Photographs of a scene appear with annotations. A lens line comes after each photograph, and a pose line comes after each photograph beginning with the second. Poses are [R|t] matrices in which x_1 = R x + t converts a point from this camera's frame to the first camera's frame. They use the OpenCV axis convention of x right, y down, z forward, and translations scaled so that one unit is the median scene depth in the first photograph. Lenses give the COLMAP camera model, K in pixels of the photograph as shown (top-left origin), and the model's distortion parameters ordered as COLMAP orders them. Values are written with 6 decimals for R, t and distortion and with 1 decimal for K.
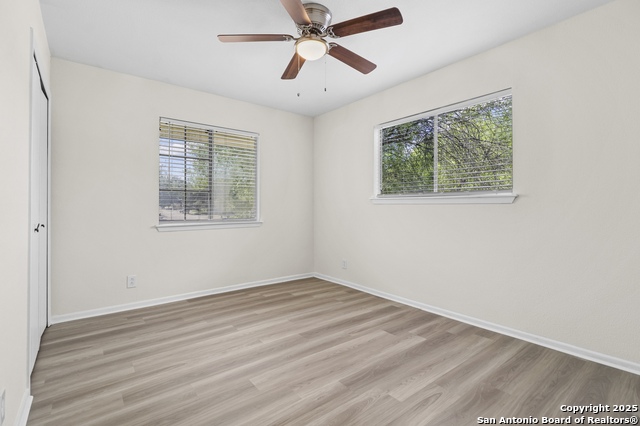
lens RADIAL K [[297.0, 0, 320.1], [0, 297.0, 210.0], [0, 0, 1]] dist [0.000687, 0.000146]
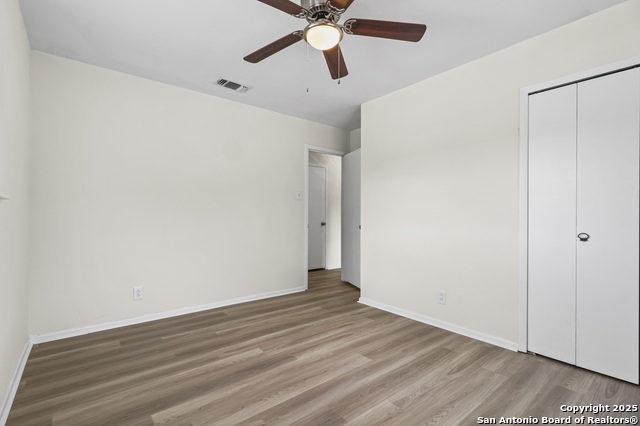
lens RADIAL K [[297.0, 0, 319.3], [0, 297.0, 212.7], [0, 0, 1]] dist [0.000687, 0.000146]
pose [[-0.999907, -0.005026, -0.012662, -0.007738], [-0.005134, 0.999950, 0.008539, -0.034589], [0.012619, 0.008603, -0.999883, 2.167605]]
